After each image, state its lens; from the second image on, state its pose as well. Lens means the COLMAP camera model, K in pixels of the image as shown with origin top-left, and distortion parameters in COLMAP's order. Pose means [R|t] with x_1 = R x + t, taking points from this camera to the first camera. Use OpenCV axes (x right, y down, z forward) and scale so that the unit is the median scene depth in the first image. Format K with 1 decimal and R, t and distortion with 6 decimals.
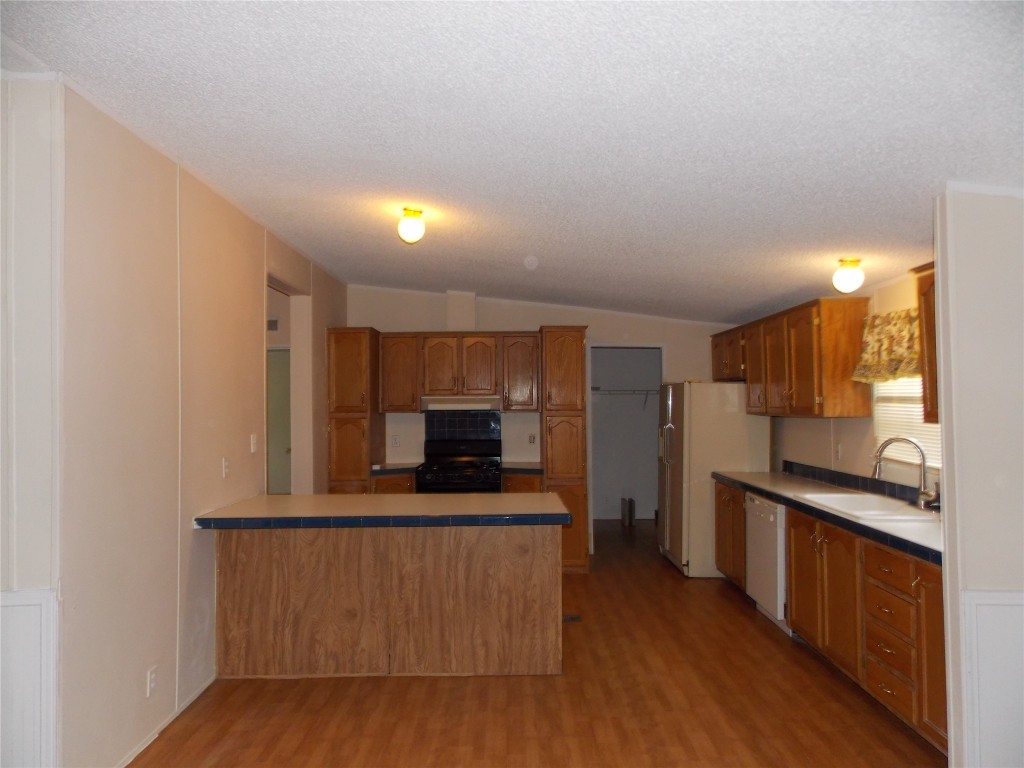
lens RADIAL K [[660.6, 0, 513.2], [0, 660.6, 377.9], [0, 0, 1]] dist [-0.005932, -0.000626]
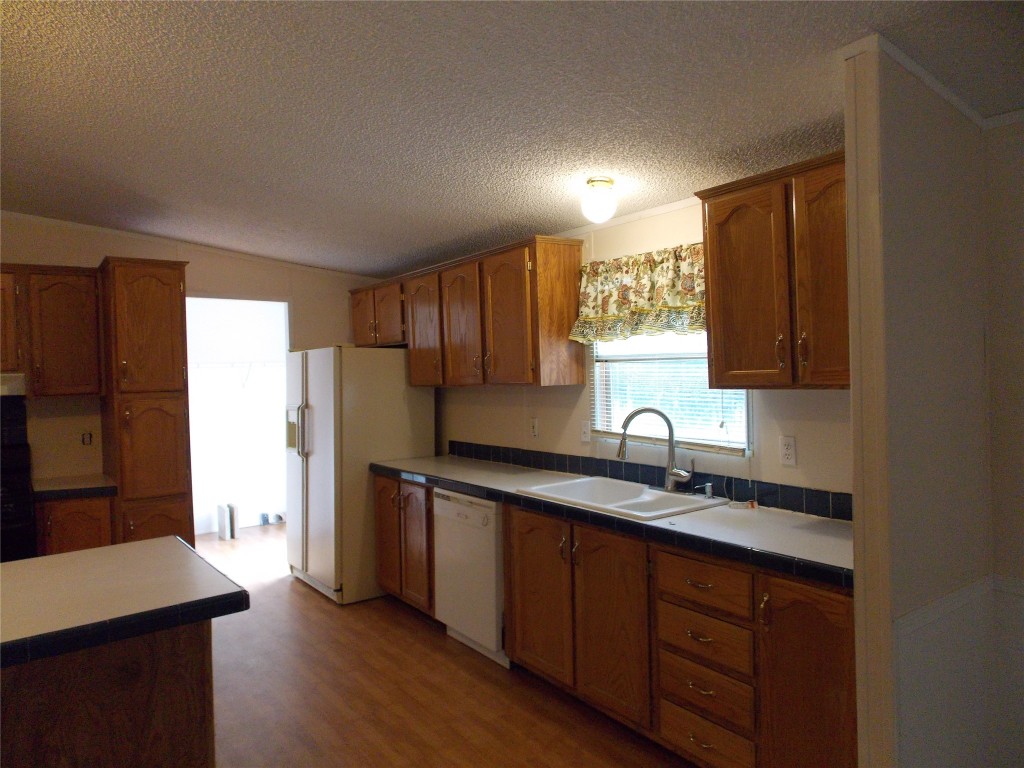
lens RADIAL K [[660.6, 0, 513.2], [0, 660.6, 377.9], [0, 0, 1]] dist [-0.005932, -0.000626]
pose [[0.803956, -0.028068, 0.594027, -0.029441], [0.005121, 0.999175, 0.040281, 0.017196], [-0.594667, -0.029342, 0.803436, 0.389604]]
